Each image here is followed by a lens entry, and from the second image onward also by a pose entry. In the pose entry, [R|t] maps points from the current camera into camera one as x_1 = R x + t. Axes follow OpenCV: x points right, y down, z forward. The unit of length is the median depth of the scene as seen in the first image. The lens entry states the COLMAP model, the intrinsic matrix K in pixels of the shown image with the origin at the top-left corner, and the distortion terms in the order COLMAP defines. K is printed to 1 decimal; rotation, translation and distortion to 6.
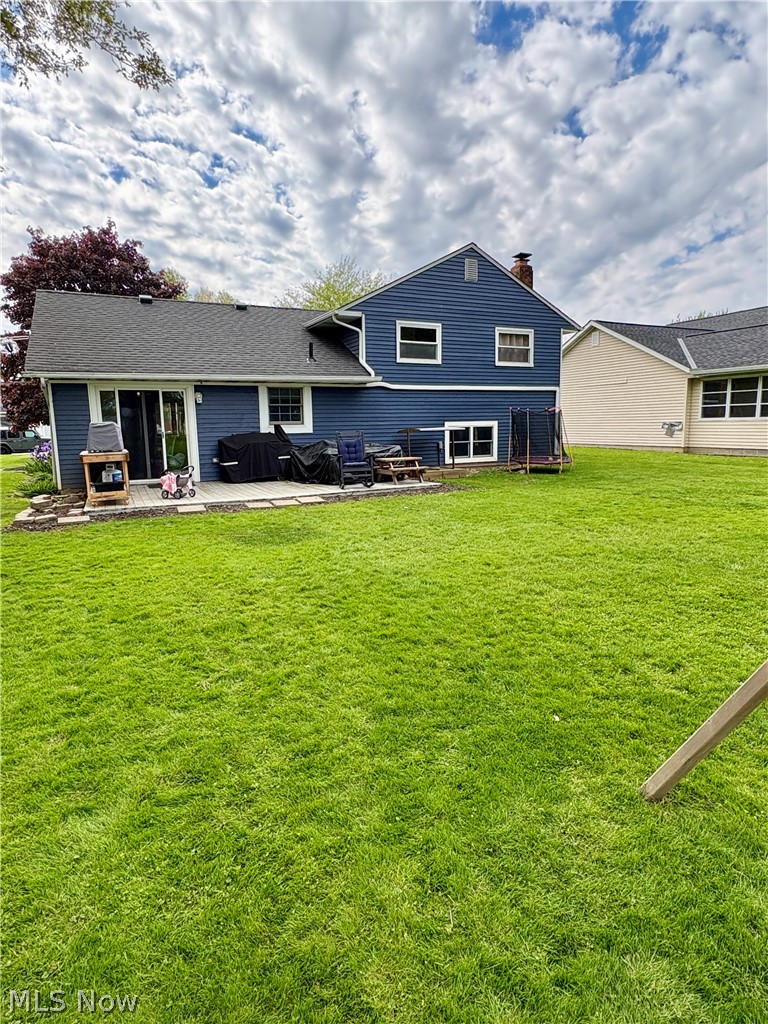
lens RADIAL K [[596.1, 0, 383.4], [0, 596.1, 514.0], [0, 0, 1]] dist [0.020493, -0.002146]
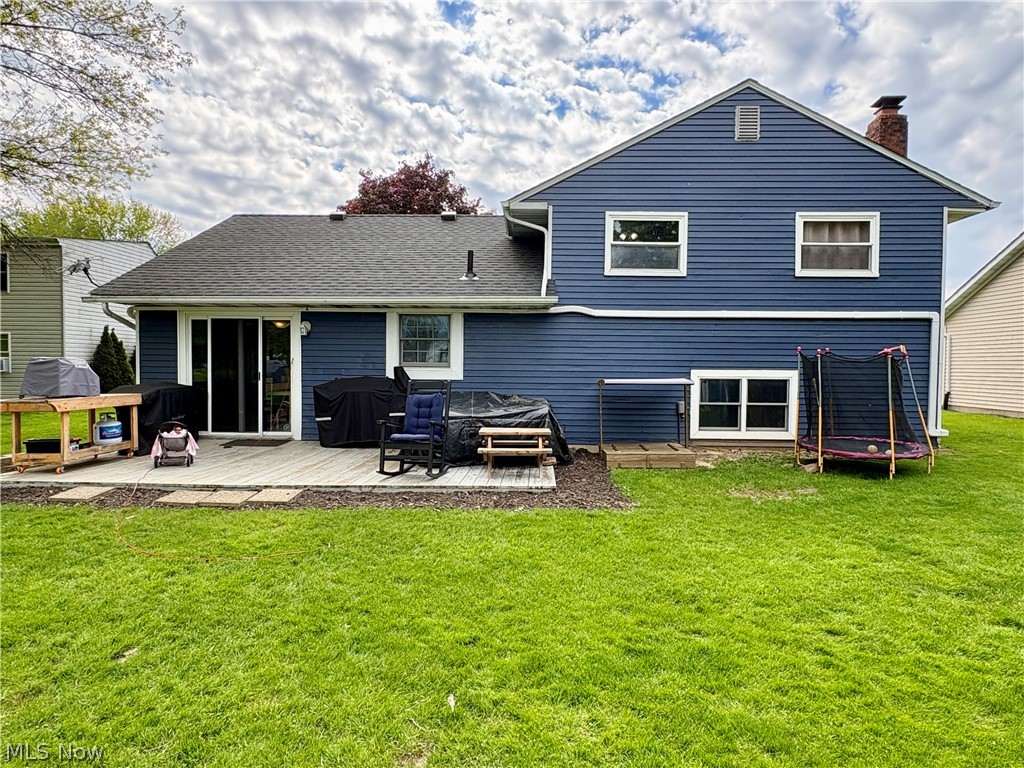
lens RADIAL K [[682.1, 0, 513.5], [0, 682.1, 382.9], [0, 0, 1]] dist [0.022185, 0.001319]
pose [[0.886216, 0.039882, -0.461552, 0.263355], [-0.094207, 0.990985, -0.095256, -0.057788], [0.453592, 0.127899, 0.881984, 0.308433]]
